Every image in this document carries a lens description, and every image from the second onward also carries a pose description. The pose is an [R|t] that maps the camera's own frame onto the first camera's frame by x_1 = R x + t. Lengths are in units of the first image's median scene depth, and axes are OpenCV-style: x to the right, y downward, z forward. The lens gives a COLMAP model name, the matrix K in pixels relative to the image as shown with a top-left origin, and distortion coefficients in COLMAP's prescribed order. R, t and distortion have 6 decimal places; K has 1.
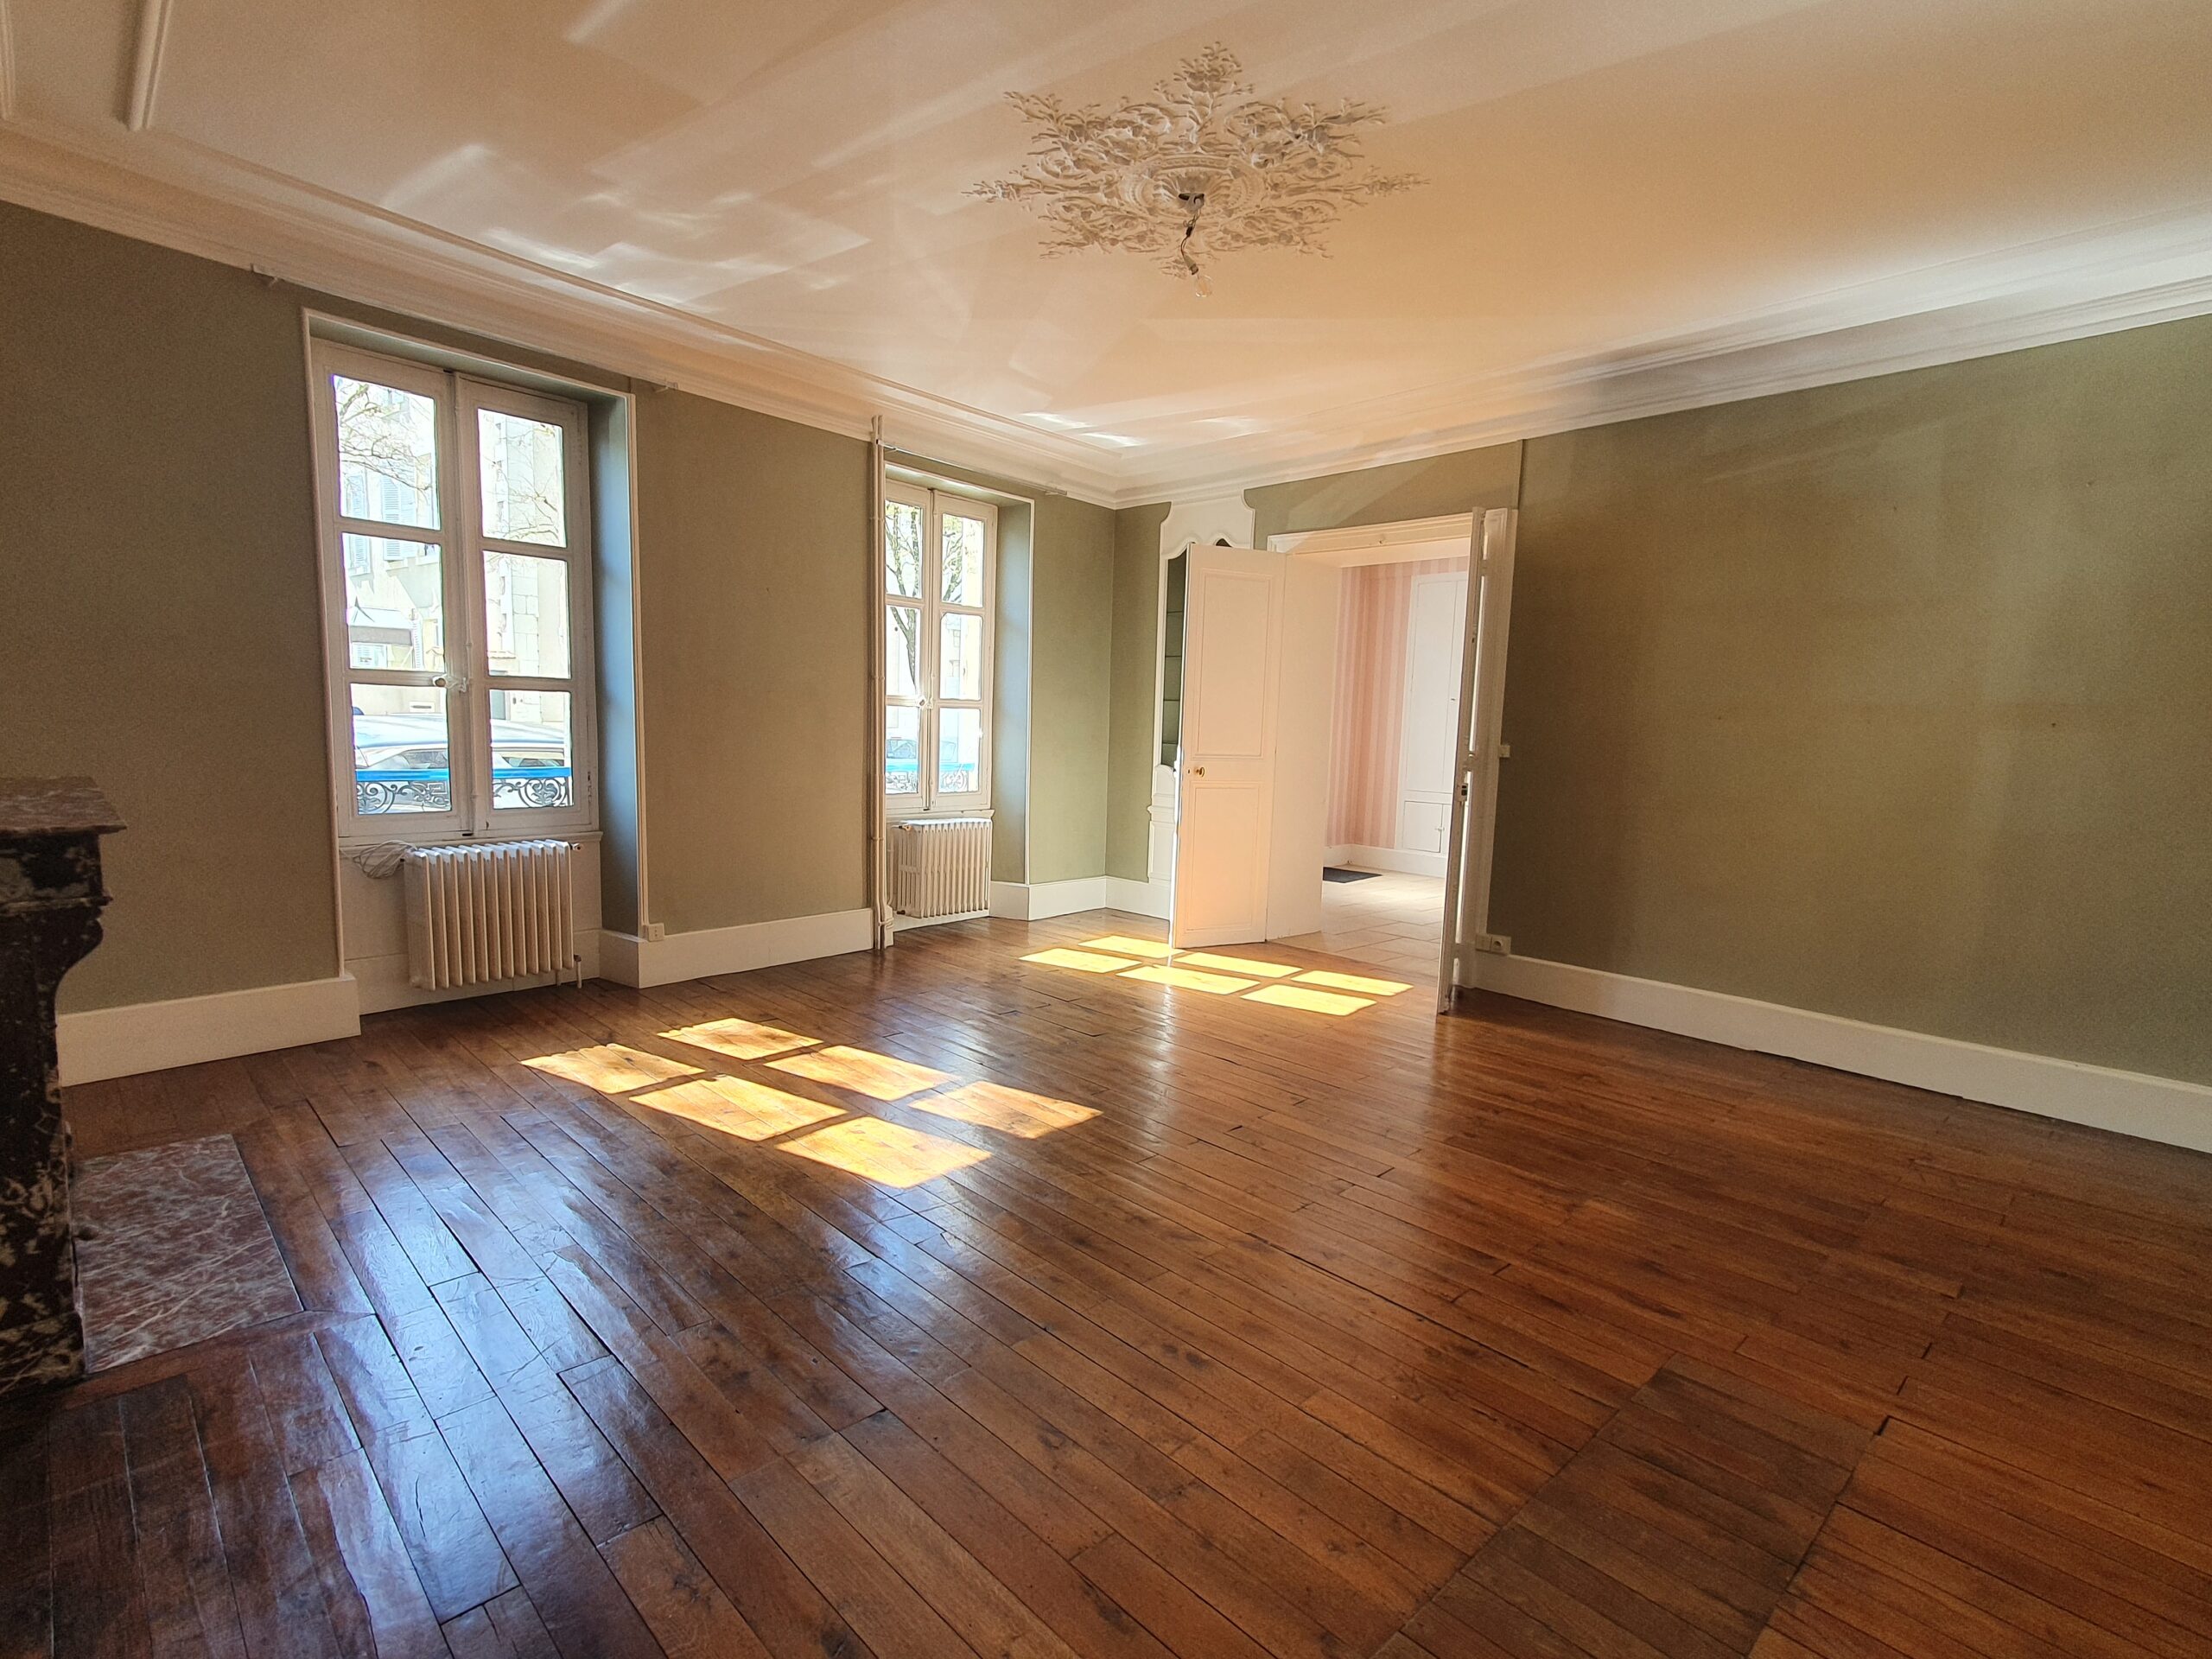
lens RADIAL K [[899.4, 0, 1106.0], [0, 899.4, 829.5], [0, 0, 1]] dist [0.002332, 0.000244]
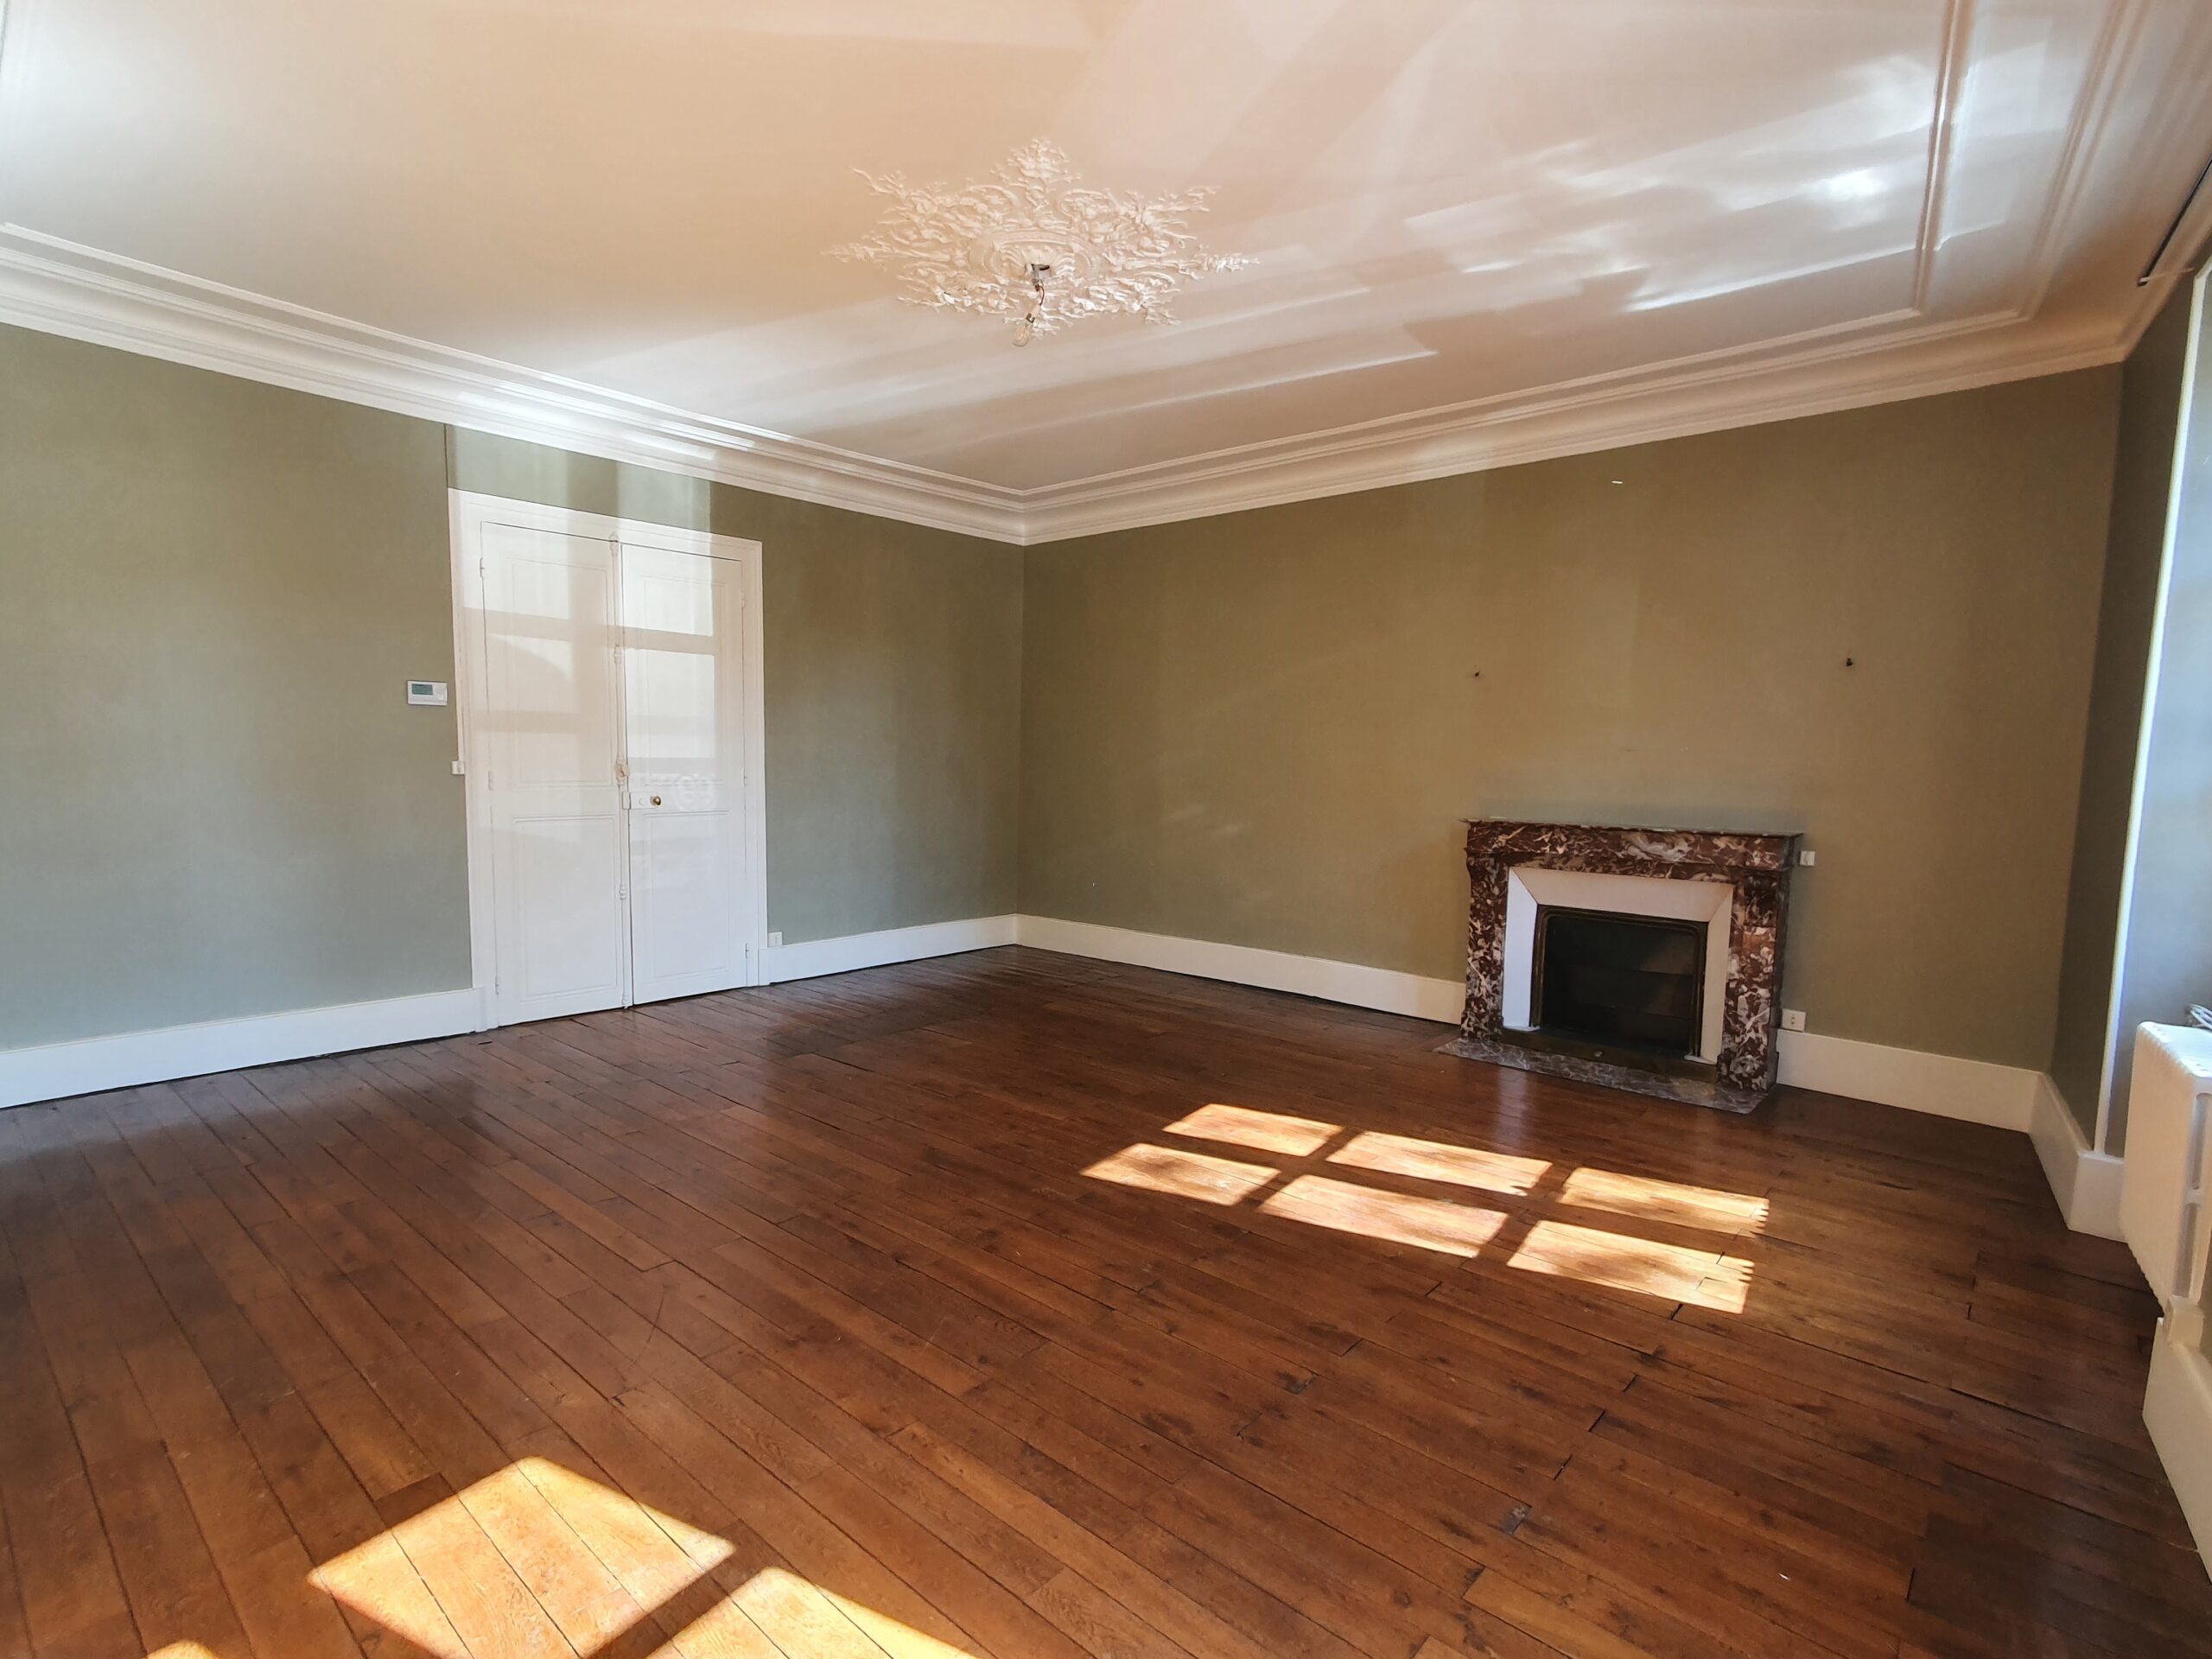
lens RADIAL K [[899.4, 0, 1106.0], [0, 899.4, 829.5], [0, 0, 1]] dist [0.002332, 0.000244]
pose [[-0.993960, -0.042885, -0.101018, 0.074465], [-0.062722, 0.977325, 0.202240, -0.227567], [0.090054, 0.207354, -0.974112, 1.807754]]
